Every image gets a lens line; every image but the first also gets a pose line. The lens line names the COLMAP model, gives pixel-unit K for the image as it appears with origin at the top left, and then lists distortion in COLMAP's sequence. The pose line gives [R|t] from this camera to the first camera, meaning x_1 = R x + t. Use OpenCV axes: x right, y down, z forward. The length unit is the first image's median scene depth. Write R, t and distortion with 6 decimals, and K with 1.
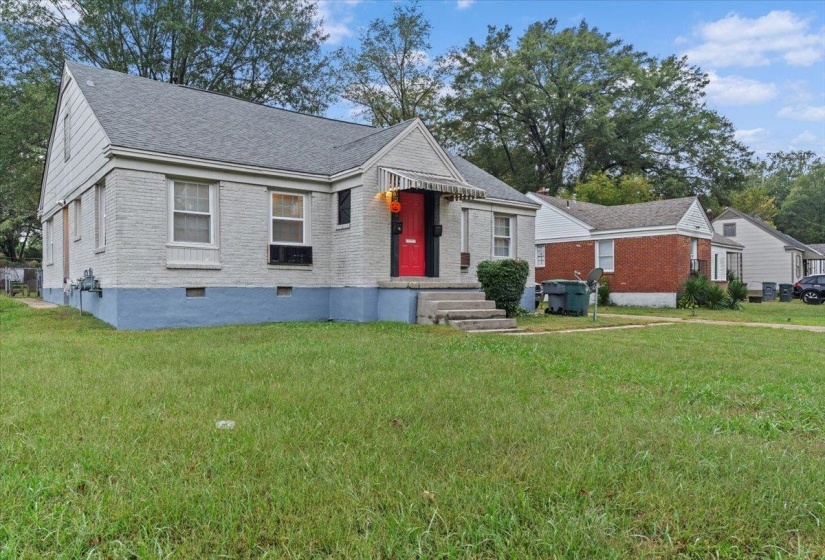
lens RADIAL K [[565.8, 0, 412.5], [0, 565.8, 280.0], [0, 0, 1]] dist [0.000696, 0.000550]
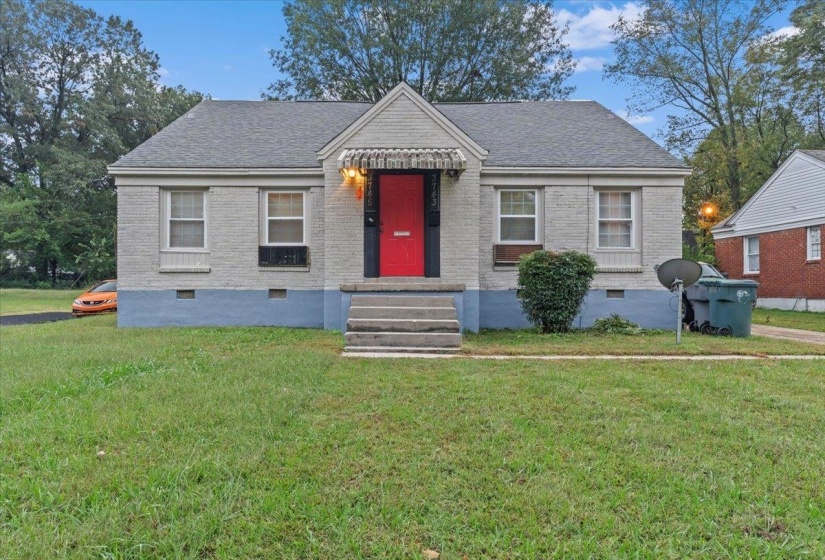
lens RADIAL K [[565.8, 0, 412.5], [0, 565.8, 280.0], [0, 0, 1]] dist [0.000696, 0.000550]
pose [[0.788998, -0.010523, -0.614306, 0.548649], [0.006856, 0.999942, -0.008323, 0.005849], [0.614358, 0.002355, 0.789024, 0.386915]]
